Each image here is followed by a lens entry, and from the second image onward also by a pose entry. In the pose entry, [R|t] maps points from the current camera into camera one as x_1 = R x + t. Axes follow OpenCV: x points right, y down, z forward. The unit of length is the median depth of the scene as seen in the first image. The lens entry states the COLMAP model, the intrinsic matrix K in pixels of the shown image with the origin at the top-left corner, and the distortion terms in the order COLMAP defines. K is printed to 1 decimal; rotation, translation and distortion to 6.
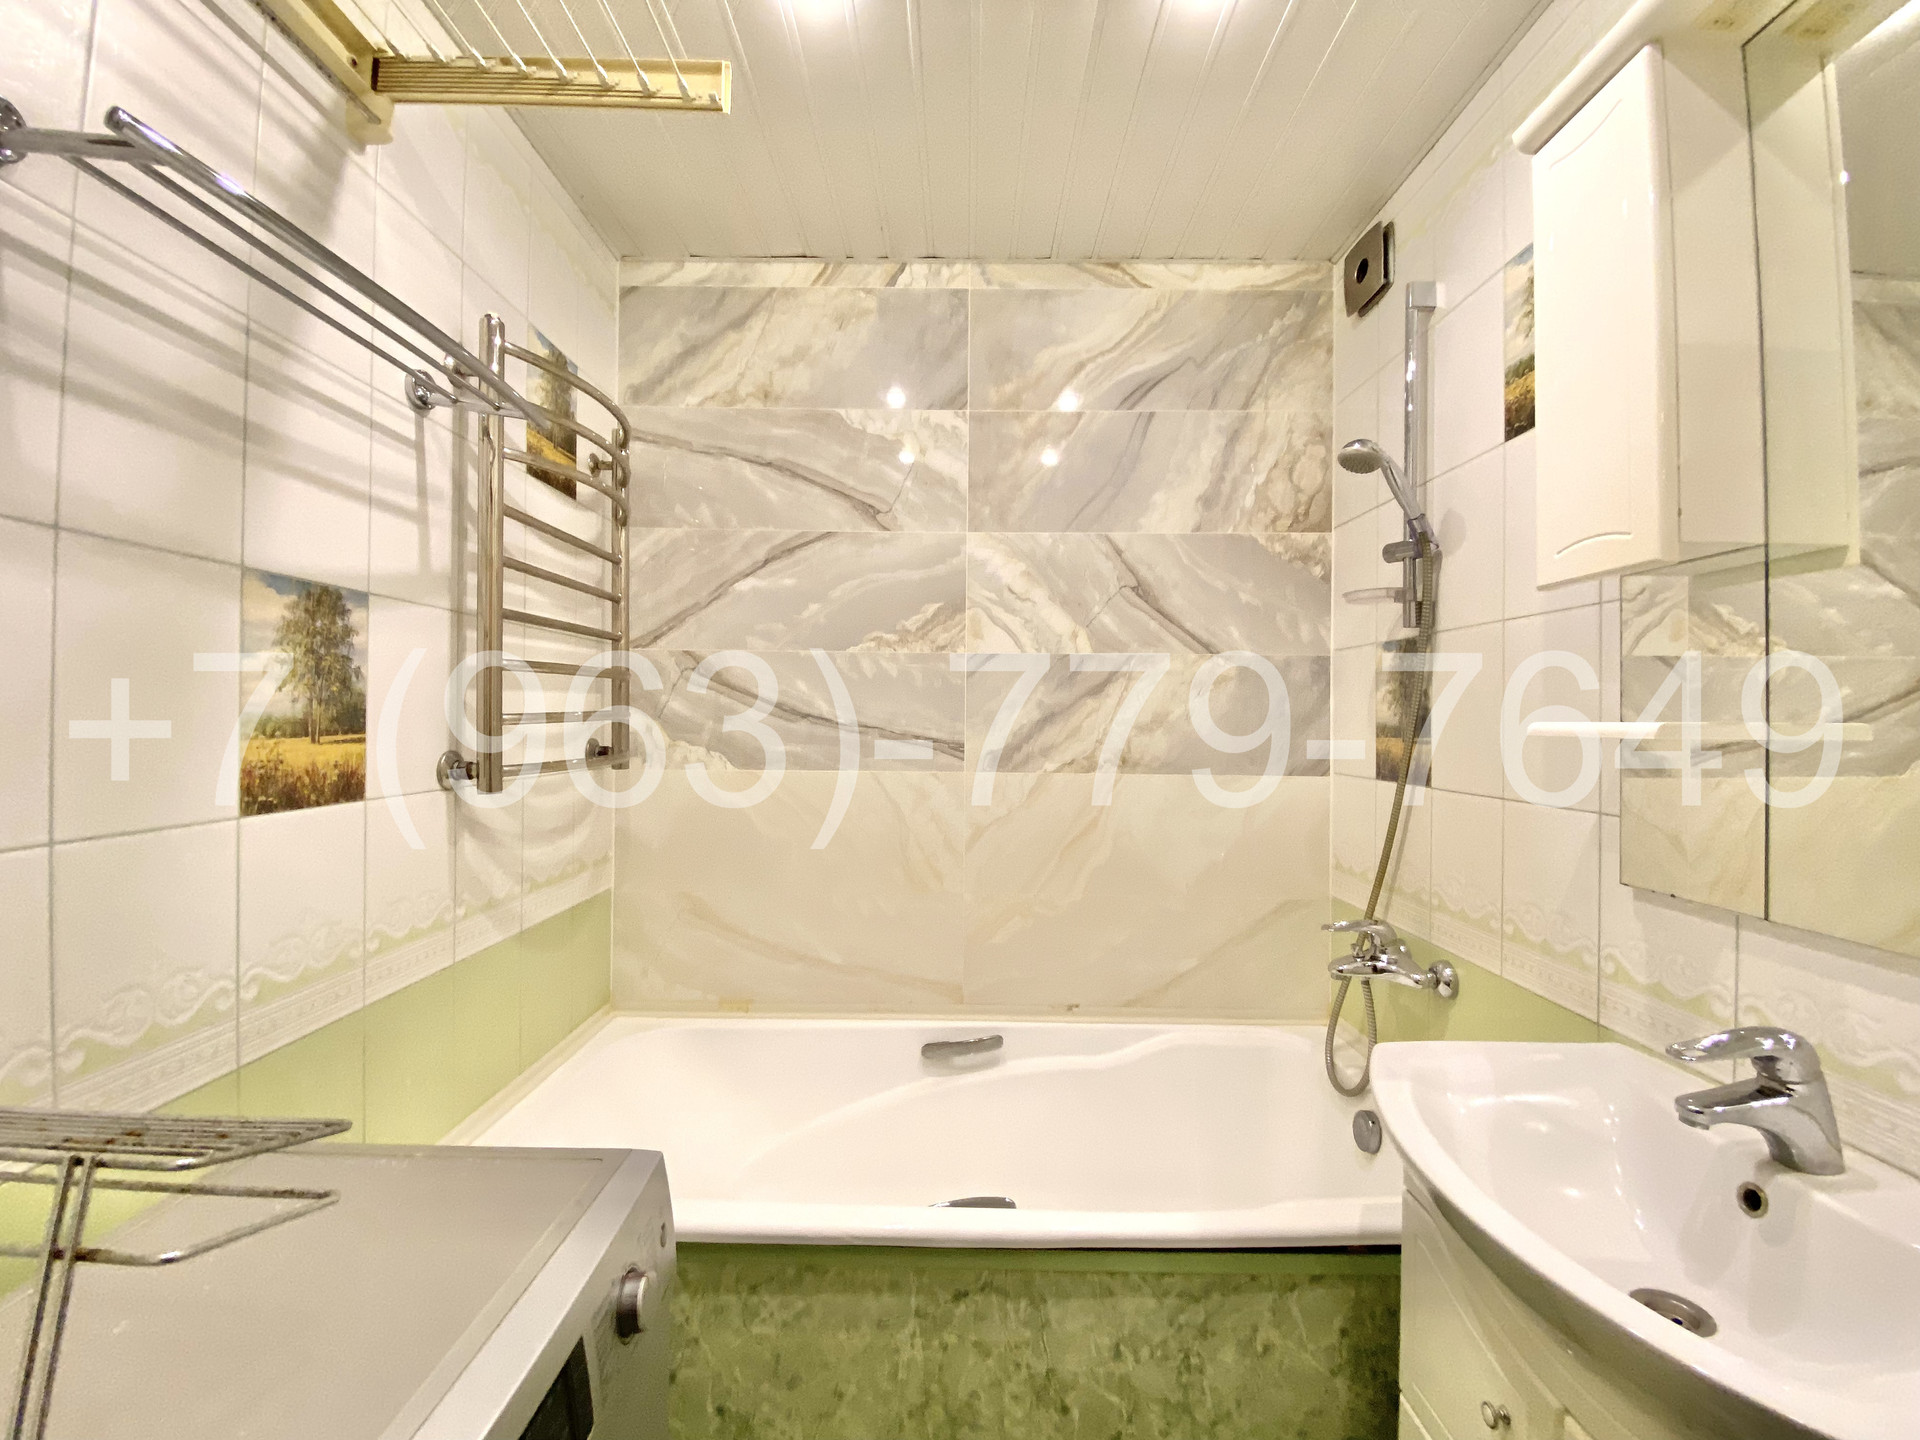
lens RADIAL K [[781.4, 0, 955.5], [0, 781.4, 714.6], [0, 0, 1]] dist [0.037057, -0.030676]
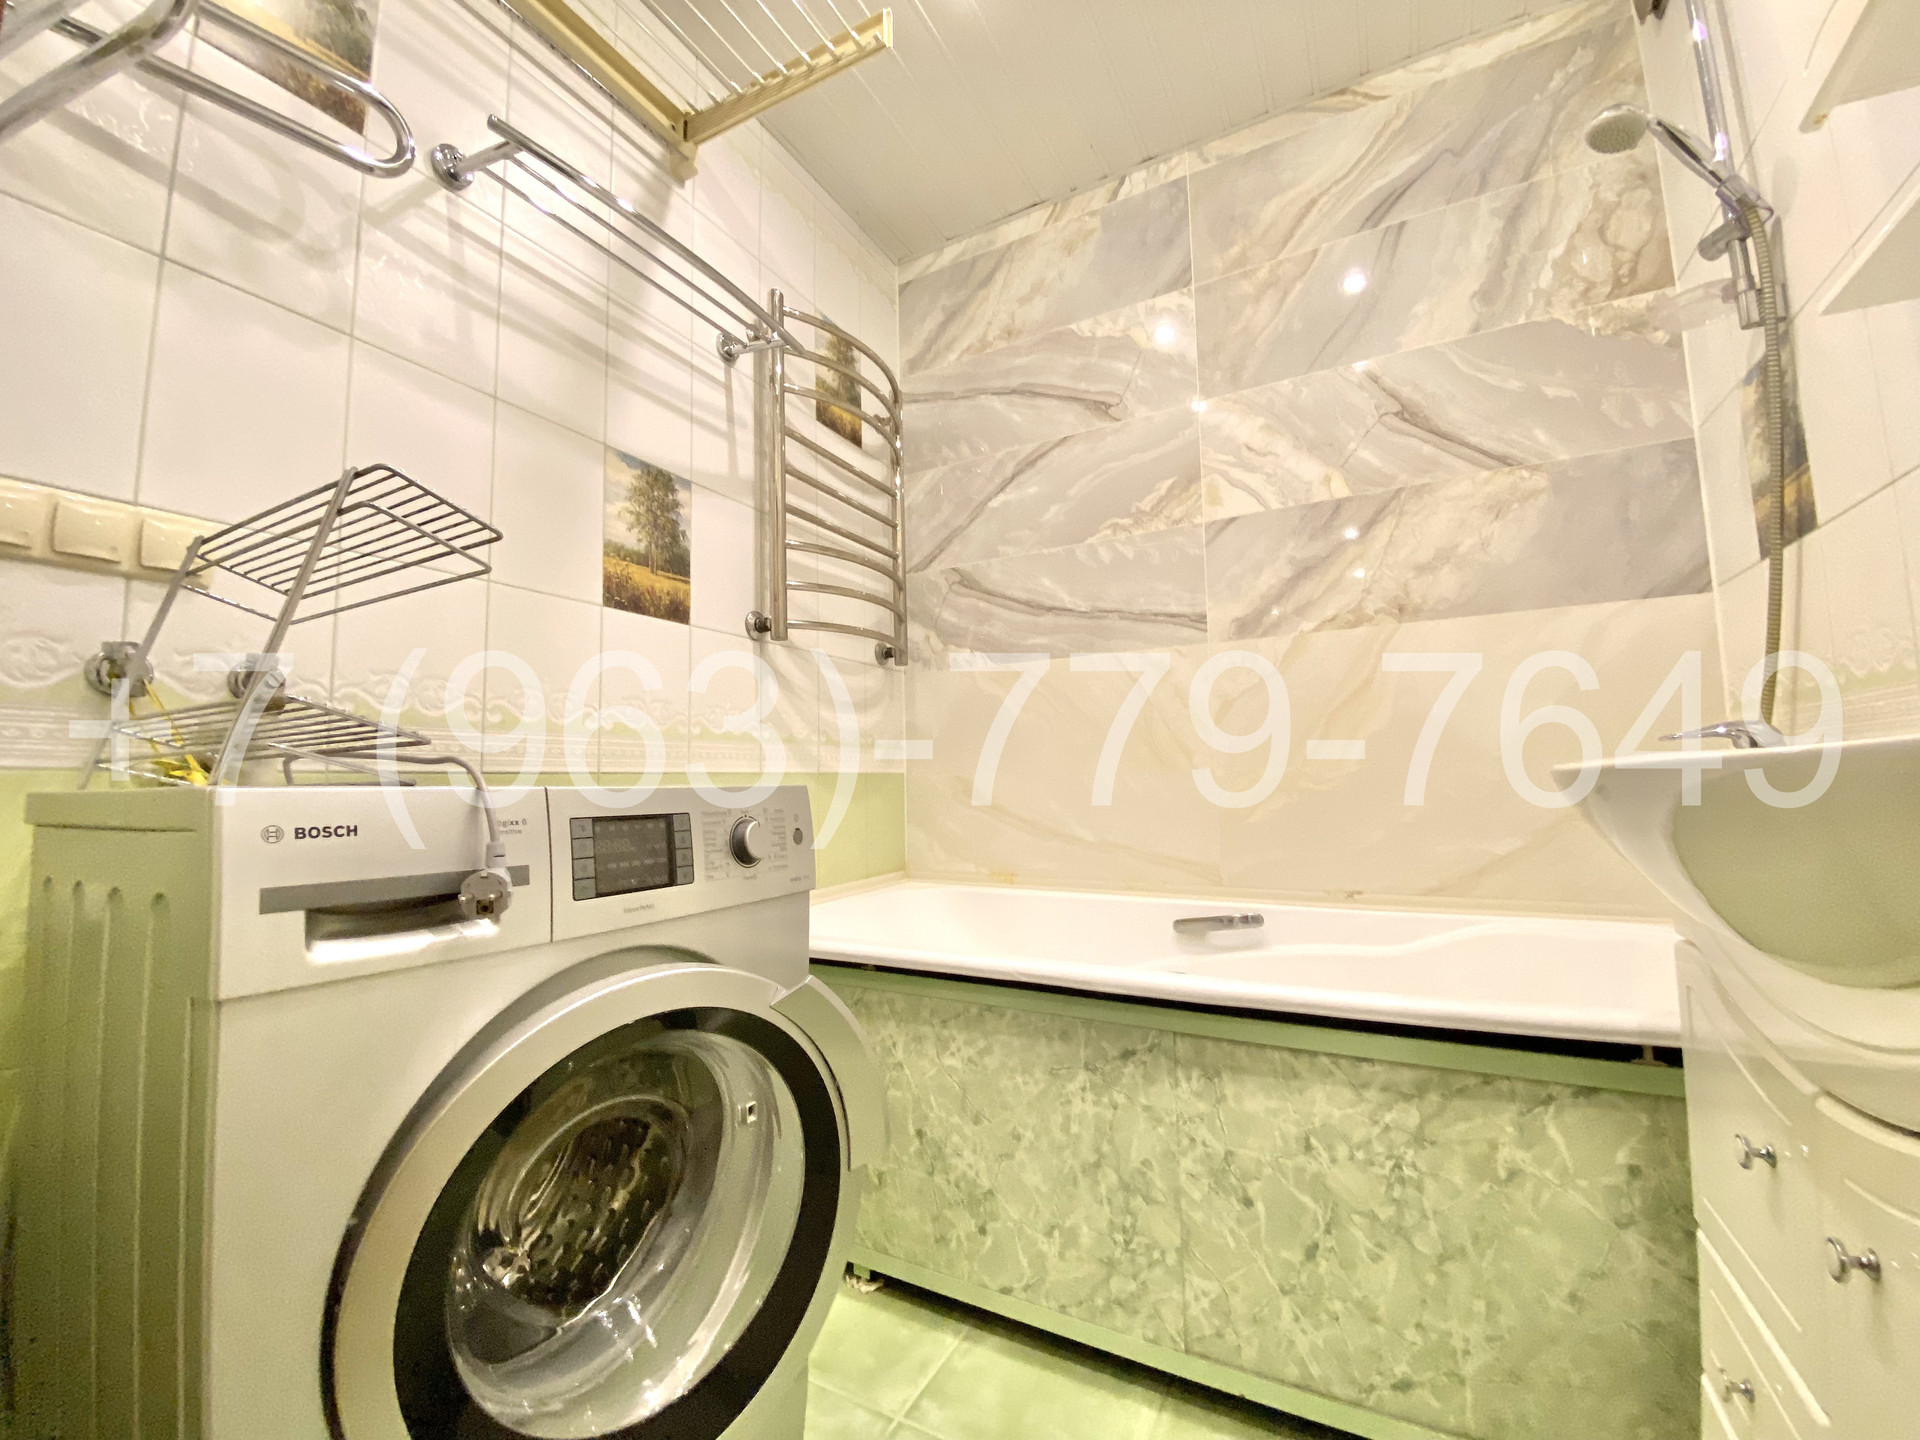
lens RADIAL K [[781.4, 0, 955.5], [0, 781.4, 714.6], [0, 0, 1]] dist [0.037057, -0.030676]
pose [[0.878793, -0.070511, -0.471964, 0.303328], [0.028457, 0.995006, -0.095668, 0.398655], [0.476353, 0.070641, 0.876412, 0.014607]]
